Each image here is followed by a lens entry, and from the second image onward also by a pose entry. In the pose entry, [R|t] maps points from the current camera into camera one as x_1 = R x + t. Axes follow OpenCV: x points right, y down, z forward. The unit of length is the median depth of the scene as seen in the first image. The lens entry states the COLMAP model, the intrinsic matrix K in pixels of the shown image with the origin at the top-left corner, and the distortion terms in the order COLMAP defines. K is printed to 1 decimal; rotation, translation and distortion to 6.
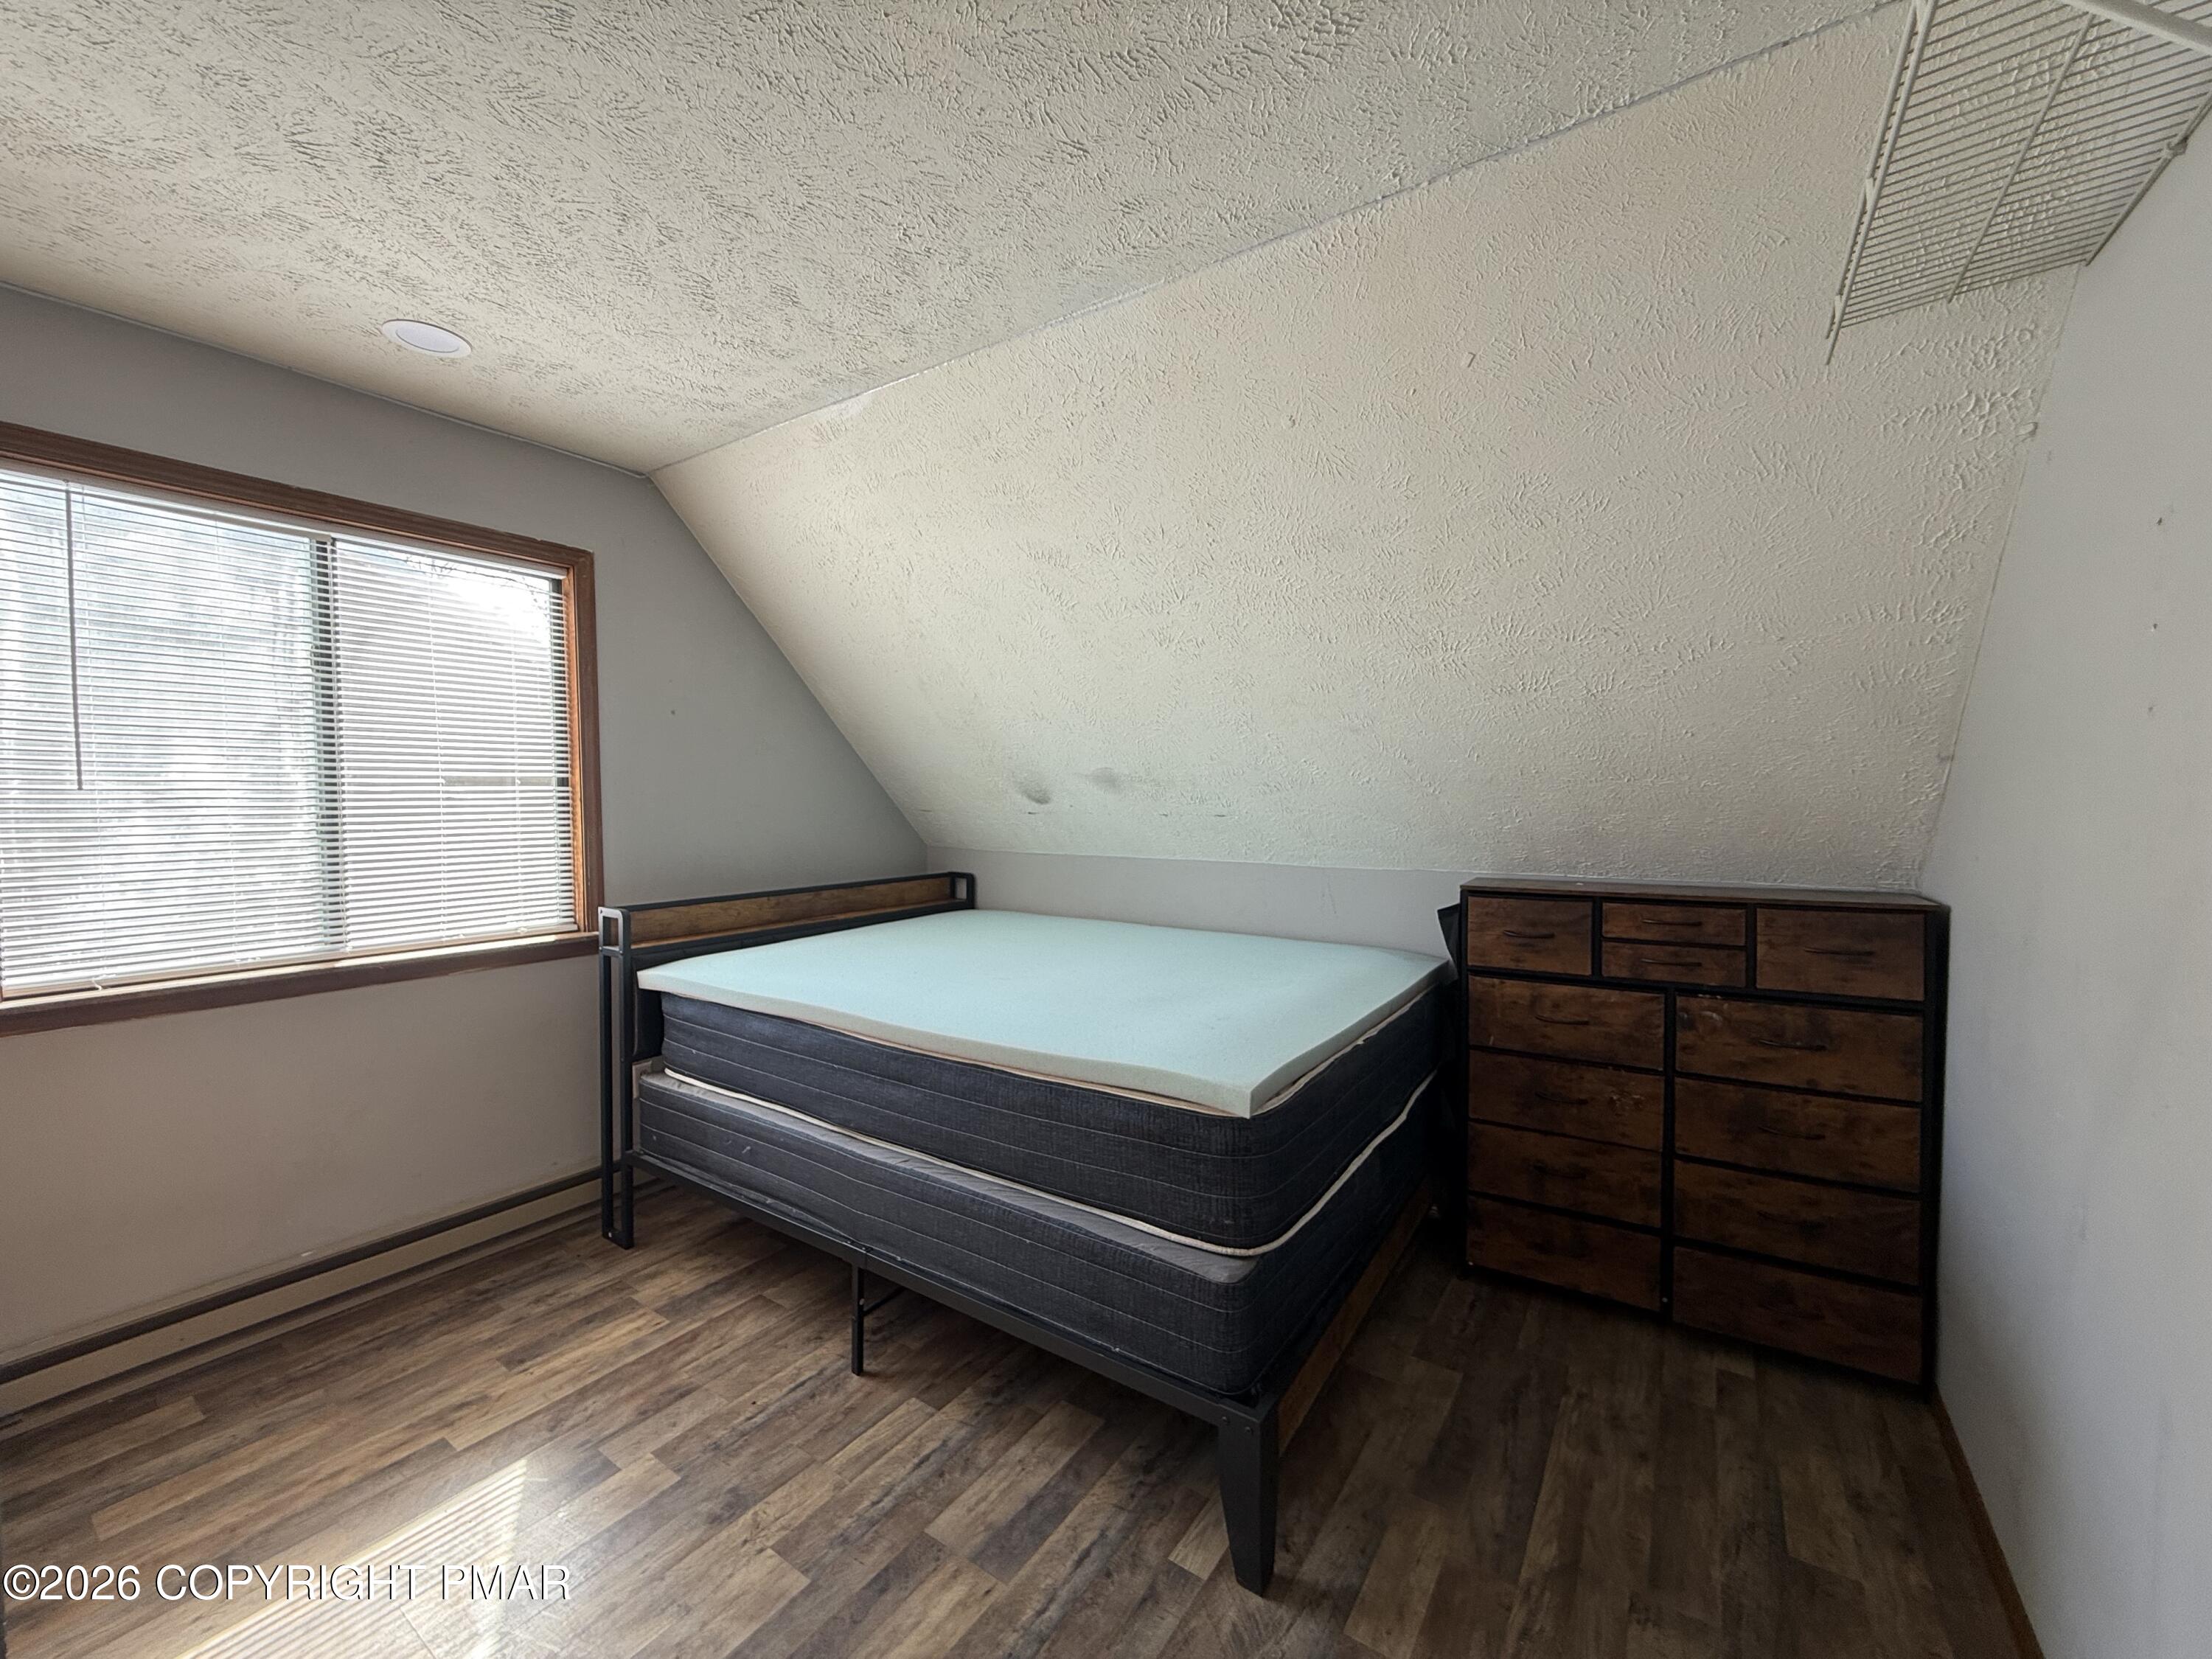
lens RADIAL K [[874.0, 0, 1099.1], [0, 874.0, 830.2], [0, 0, 1]] dist [-0.000208, 0.000016]
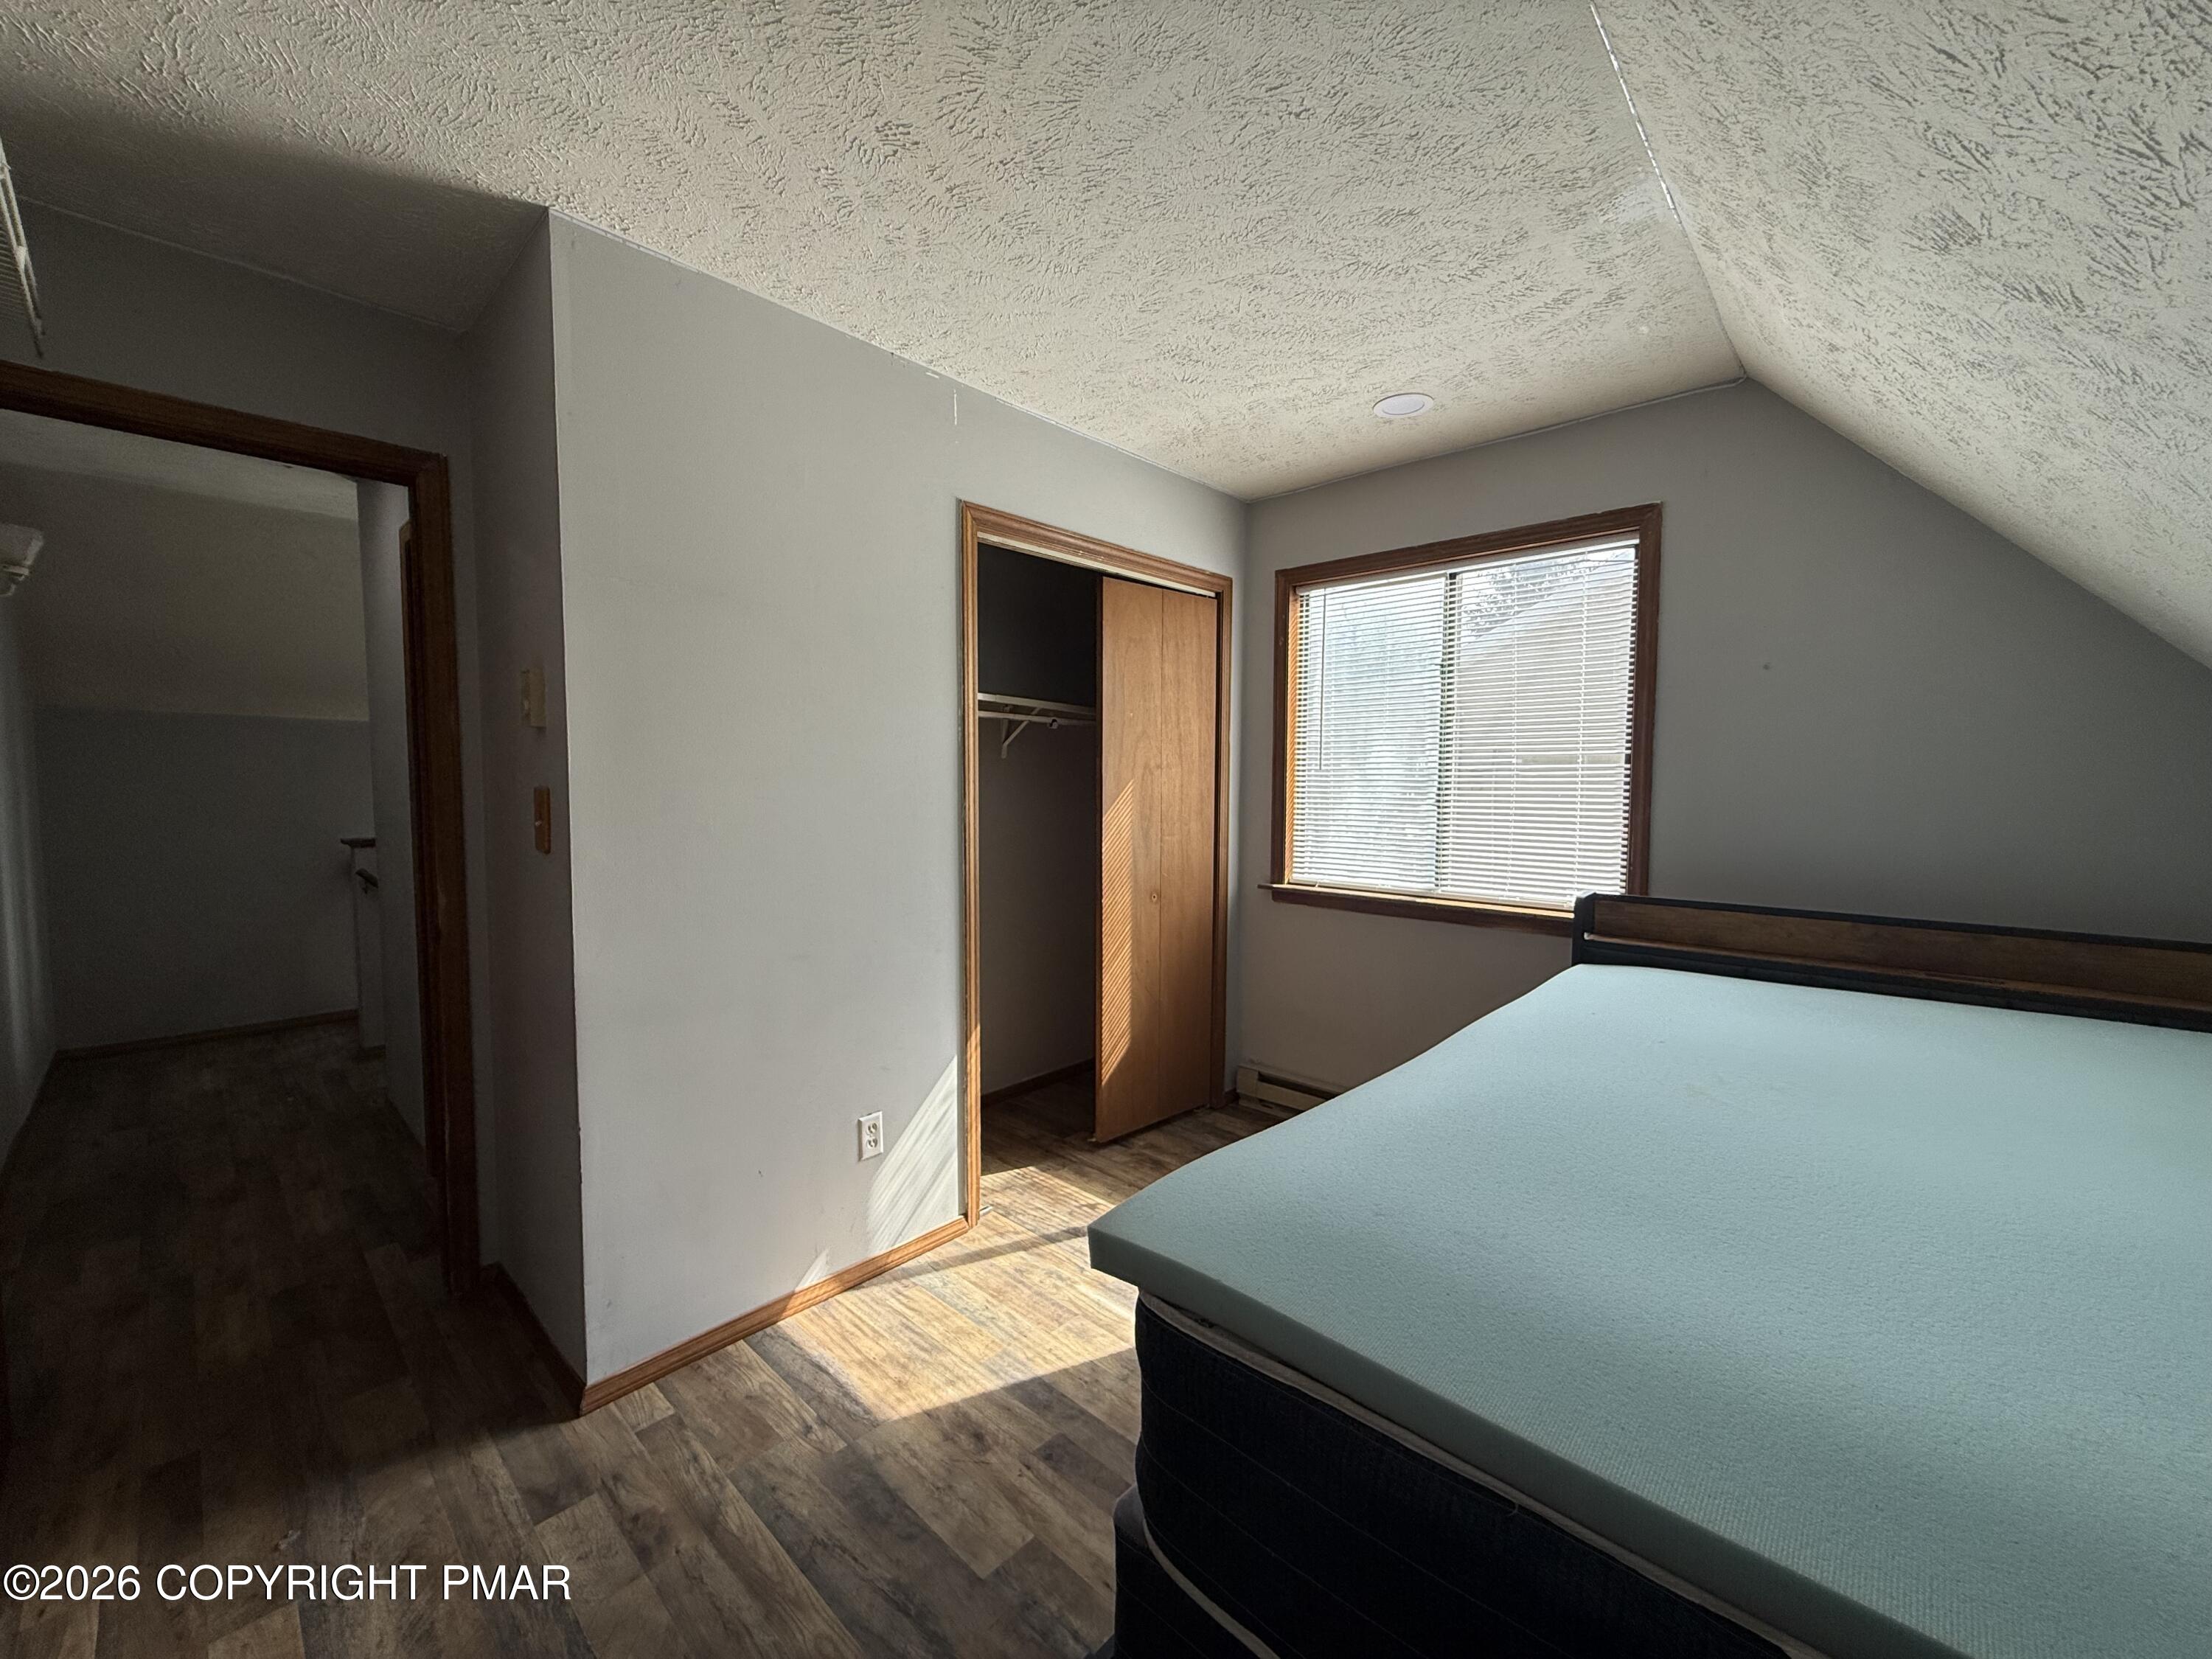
lens RADIAL K [[874.0, 0, 1099.1], [0, 874.0, 830.2], [0, 0, 1]] dist [-0.000208, 0.000016]
pose [[-0.145704, 0.059547, -0.987535, 0.479591], [-0.044904, 0.996760, 0.066729, -0.018337], [0.988309, 0.054067, -0.142558, 0.662661]]
